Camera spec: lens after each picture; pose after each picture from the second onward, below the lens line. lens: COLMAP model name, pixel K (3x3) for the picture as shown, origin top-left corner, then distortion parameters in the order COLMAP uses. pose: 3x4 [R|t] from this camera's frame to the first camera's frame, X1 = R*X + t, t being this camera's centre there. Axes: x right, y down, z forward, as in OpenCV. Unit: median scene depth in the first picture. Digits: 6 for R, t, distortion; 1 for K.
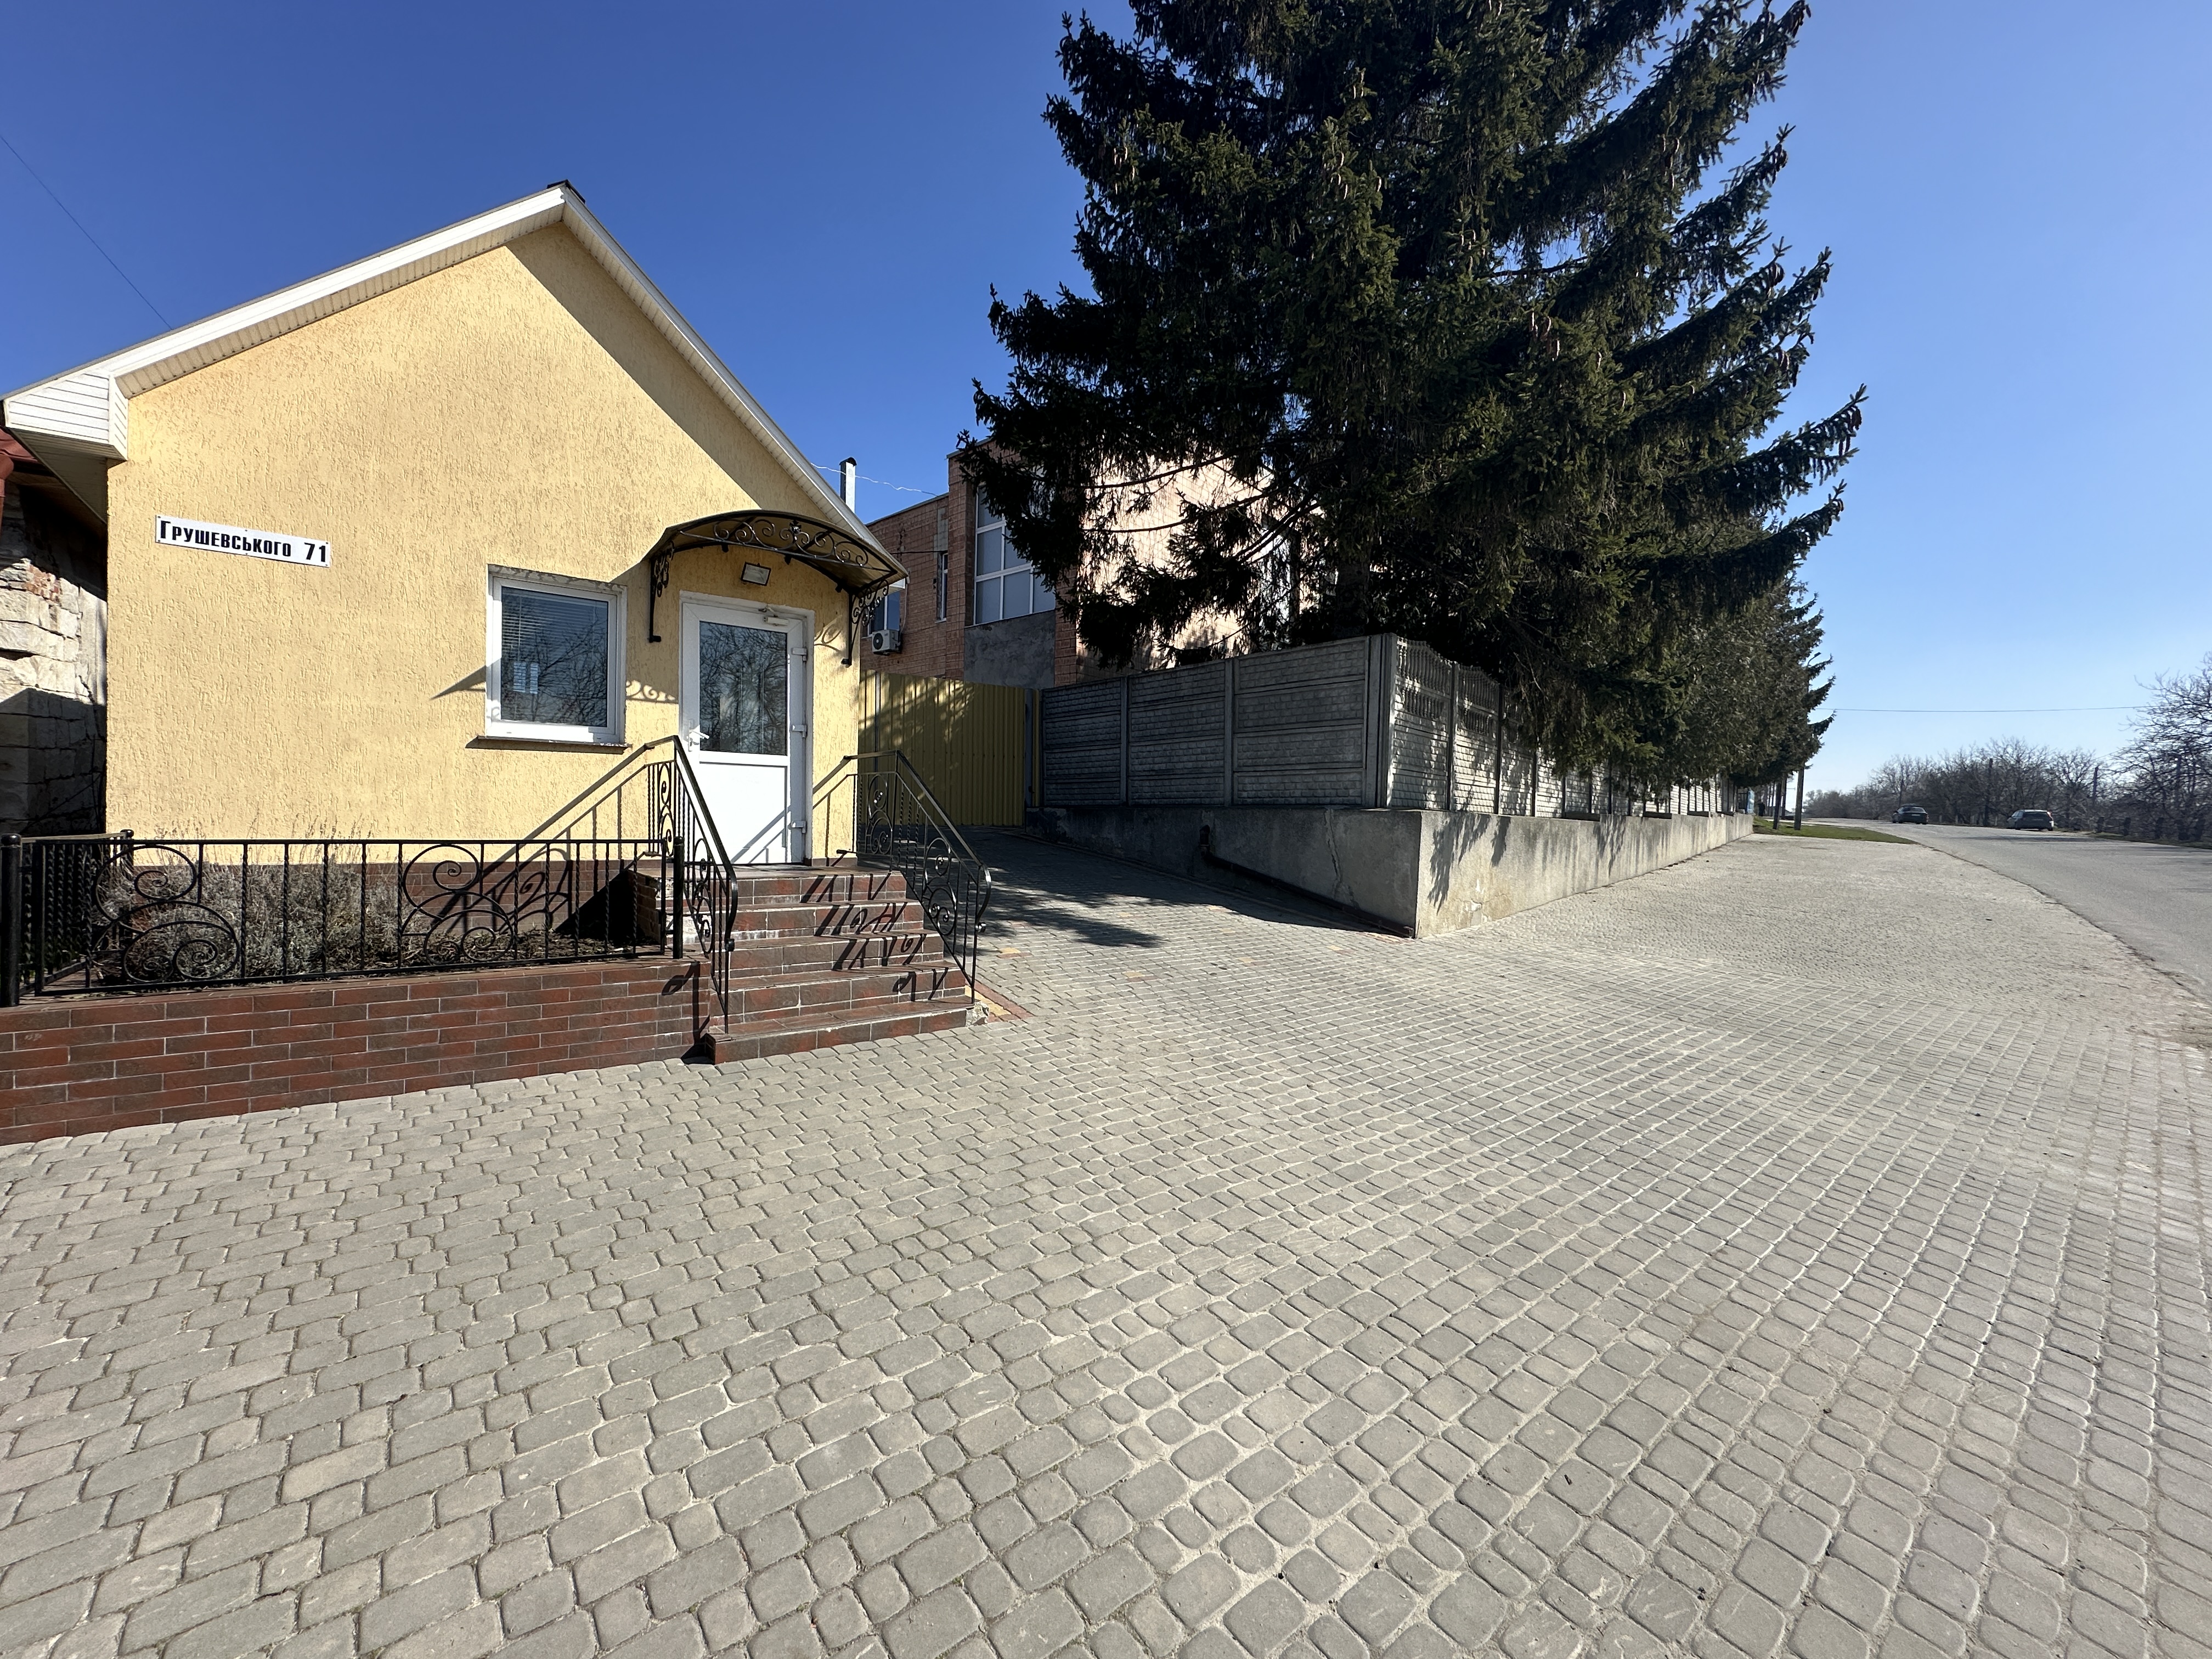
lens RADIAL K [[884.9, 0, 1102.9], [0, 884.9, 832.1], [0, 0, 1]] dist [-0.000407, 0.000114]
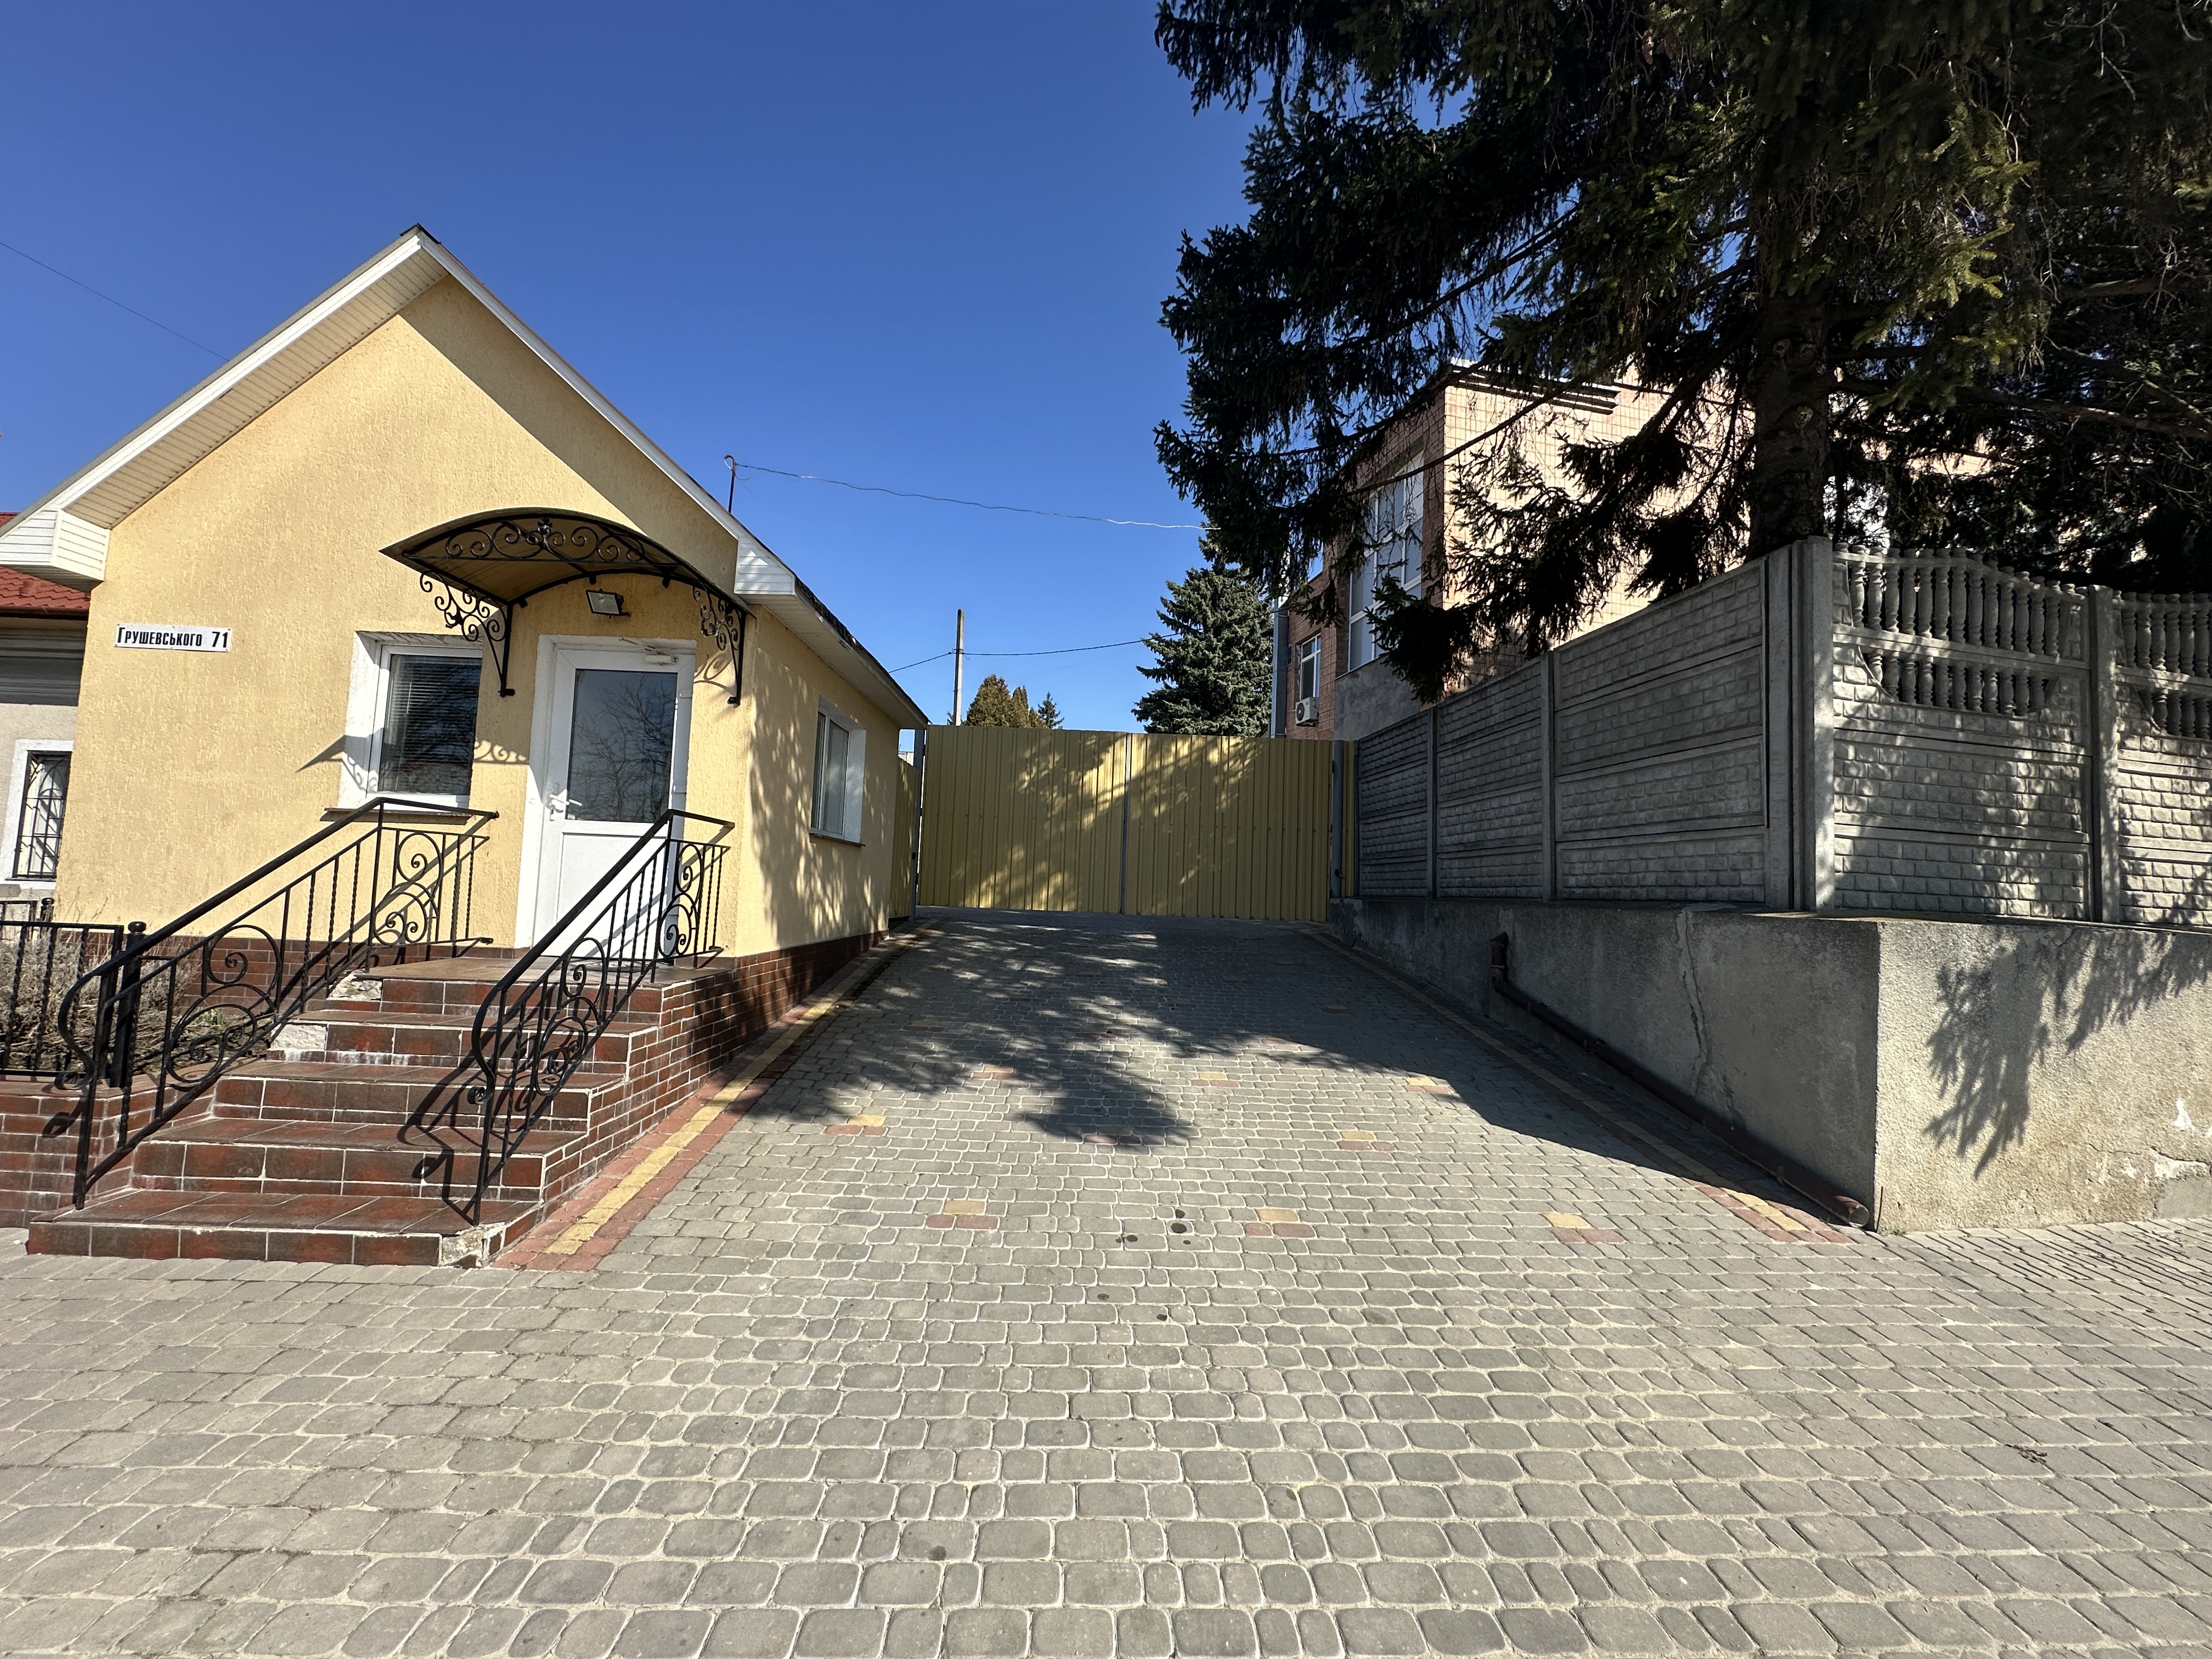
lens RADIAL K [[883.0, 0, 1112.2], [0, 883.0, 825.0], [0, 0, 1]] dist [-0.001214, 0.000446]
pose [[0.802820, -0.030181, -0.595457, 0.302856], [-0.034007, 0.994774, -0.096270, -0.015473], [0.595251, 0.097537, 0.797598, 0.420204]]
